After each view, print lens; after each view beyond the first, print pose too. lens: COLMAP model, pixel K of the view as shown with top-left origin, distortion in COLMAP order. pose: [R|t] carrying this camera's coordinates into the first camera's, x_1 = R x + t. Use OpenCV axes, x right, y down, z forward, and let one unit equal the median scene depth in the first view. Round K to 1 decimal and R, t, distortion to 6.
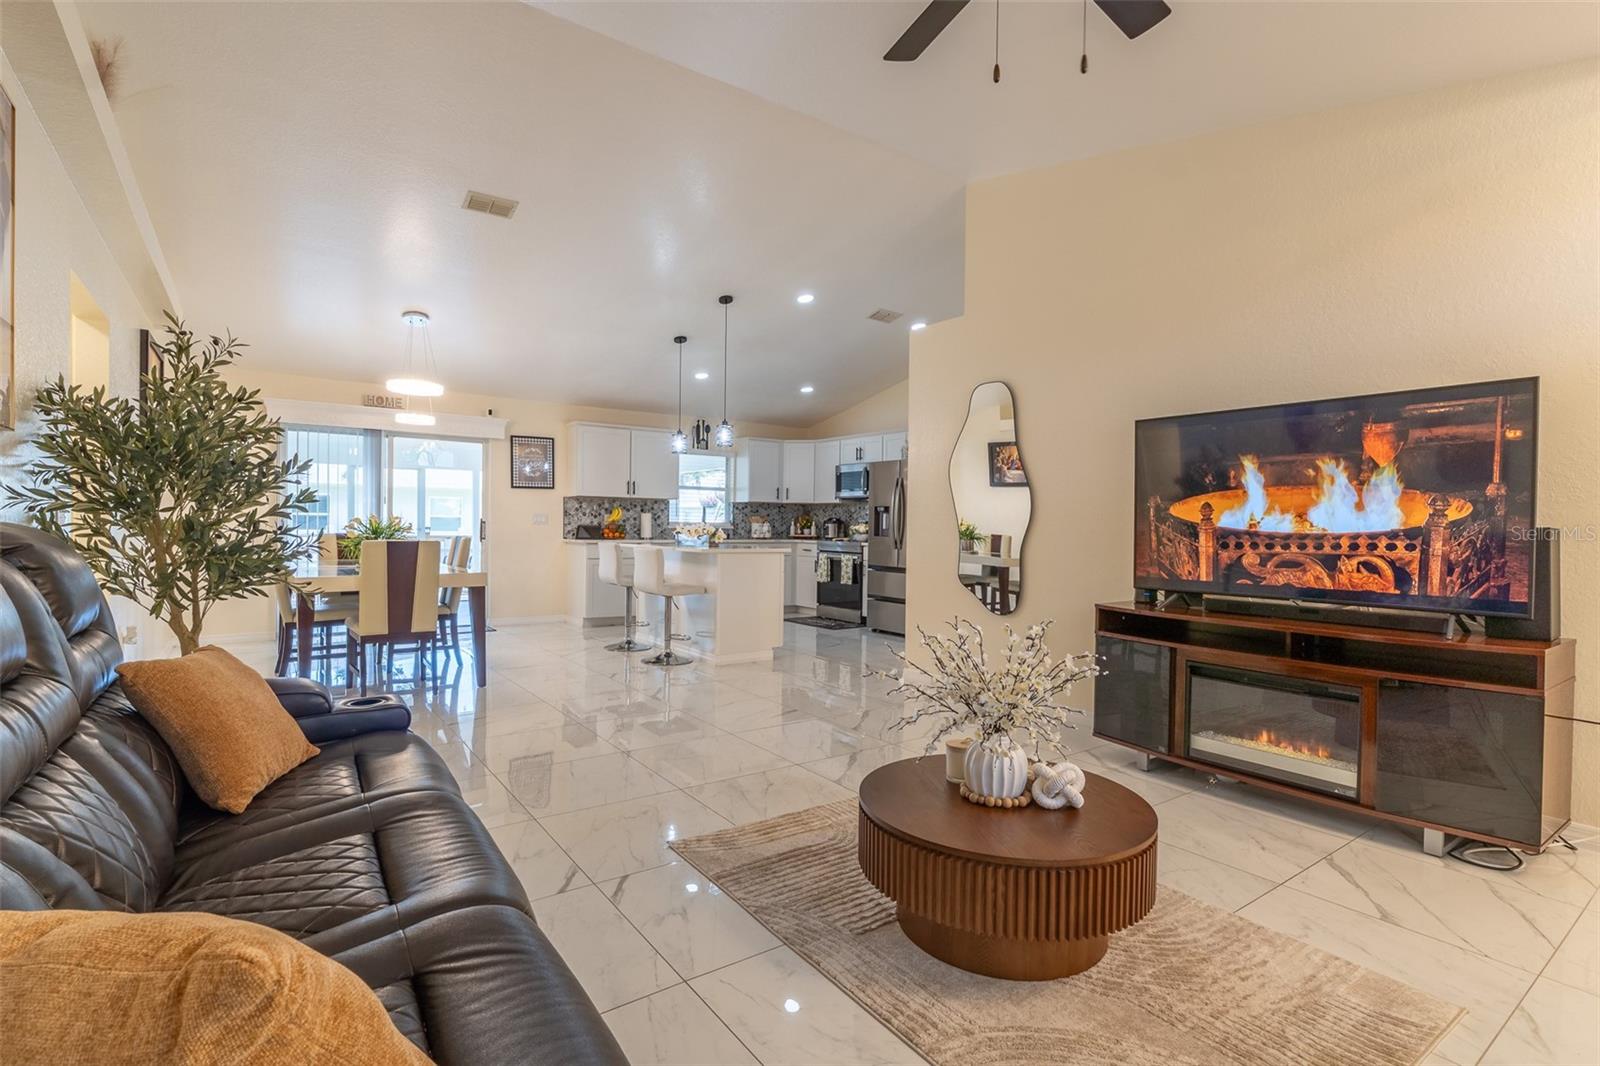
lens RADIAL K [[756.0, 0, 800.0], [0, 756.0, 533.0], [0, 0, 1]] dist [-0.004163, -0.001349]
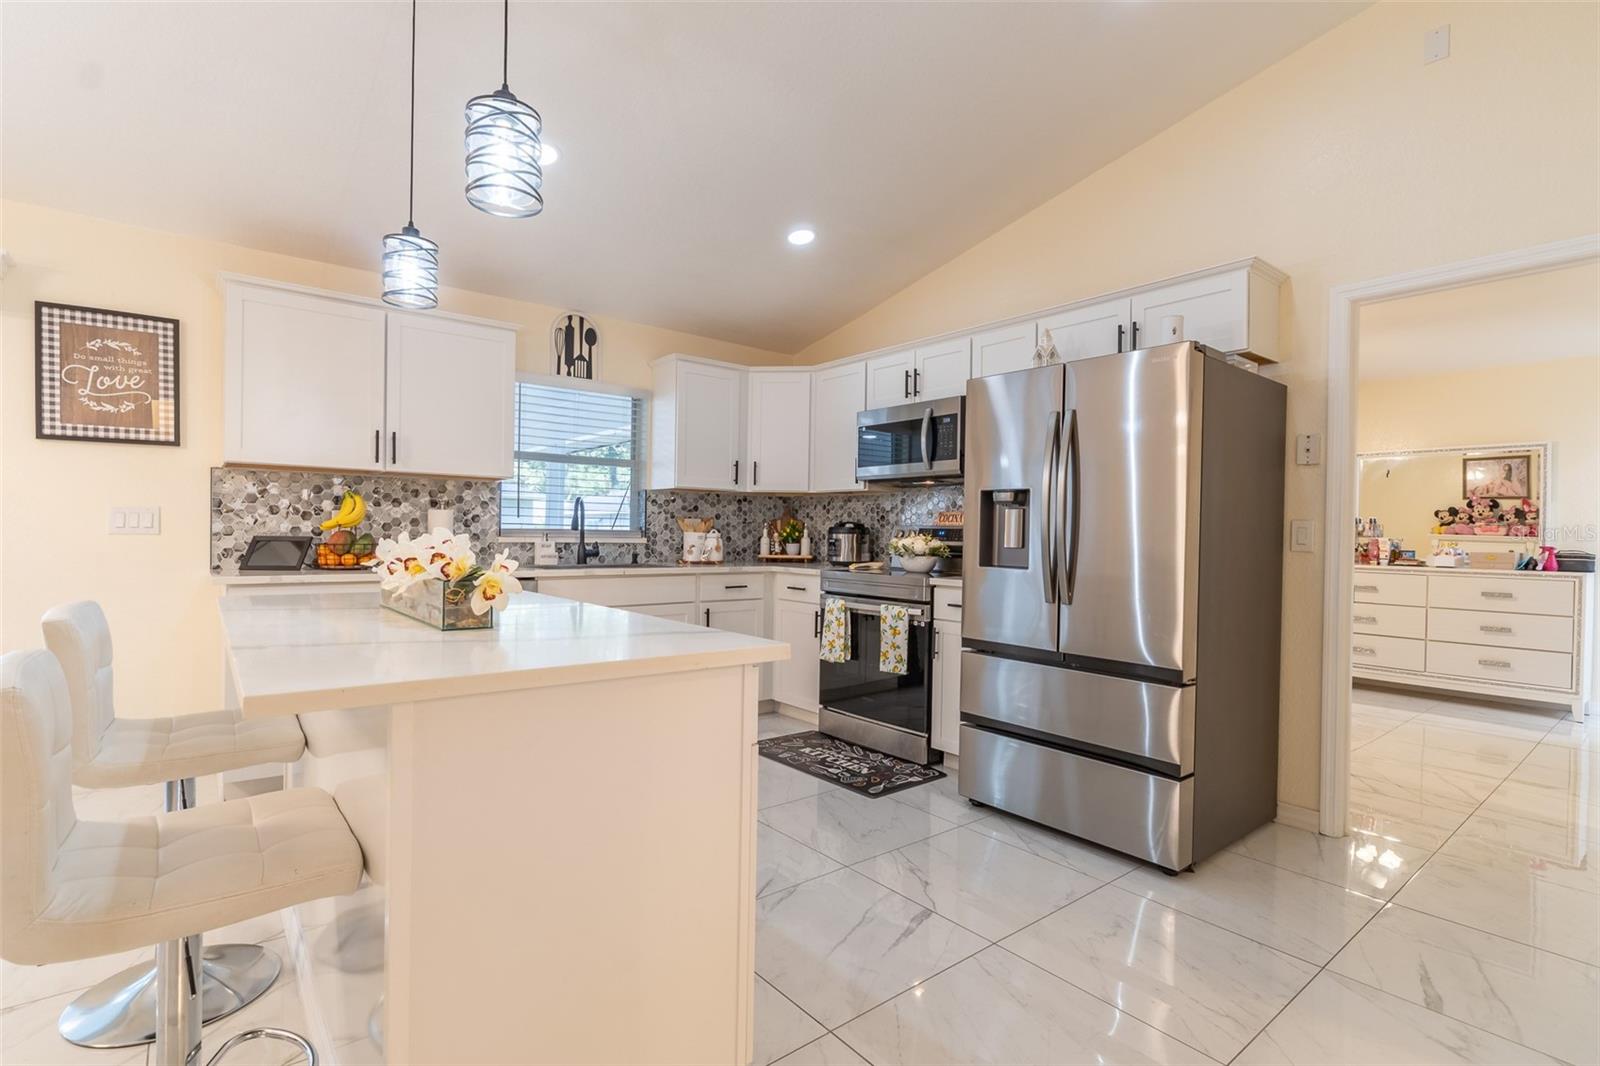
lens RADIAL K [[756.0, 0, 800.0], [0, 756.0, 533.0], [0, 0, 1]] dist [-0.004163, -0.001349]
pose [[0.998608, 0.002395, 0.052691, -0.014202], [-0.001765, 0.999926, -0.011998, -0.006838], [-0.052716, 0.011889, 0.998539, 0.525221]]
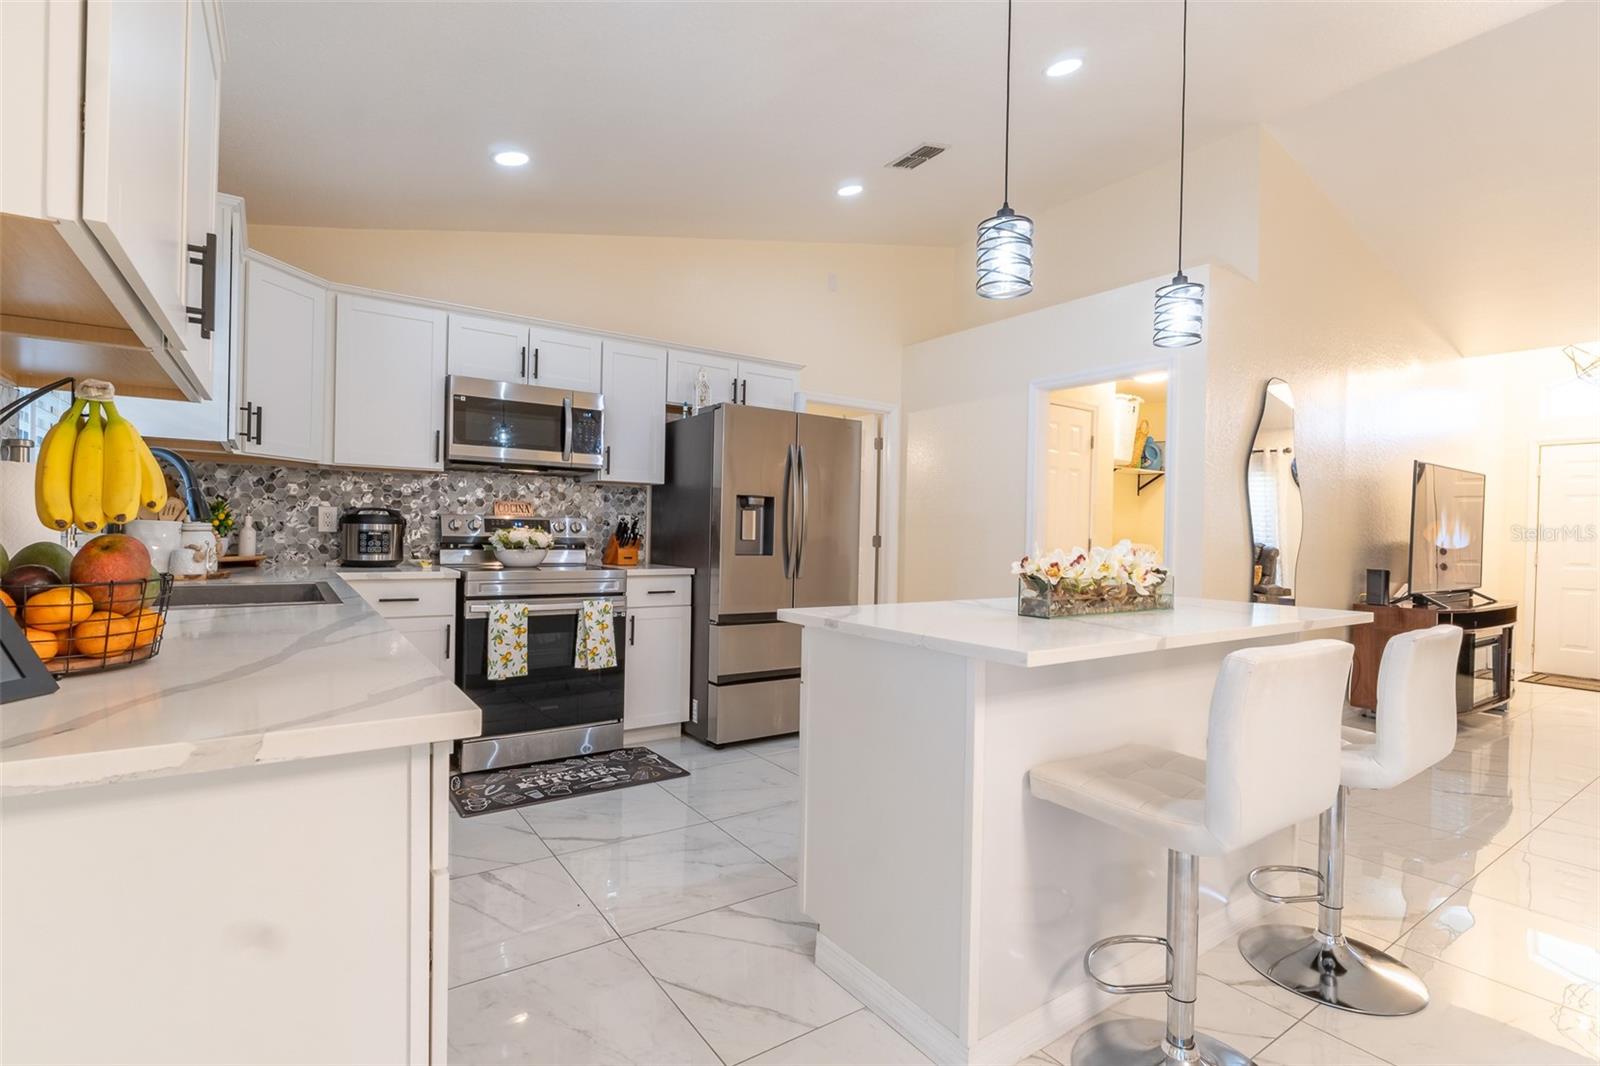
lens RADIAL K [[756.0, 0, 800.0], [0, 756.0, 533.0], [0, 0, 1]] dist [-0.004163, -0.001349]
pose [[0.024220, -0.013378, 0.999617, -0.336736], [-0.006060, 0.999890, 0.013529, -0.014385], [-0.999688, -0.006385, 0.024137, 0.811123]]
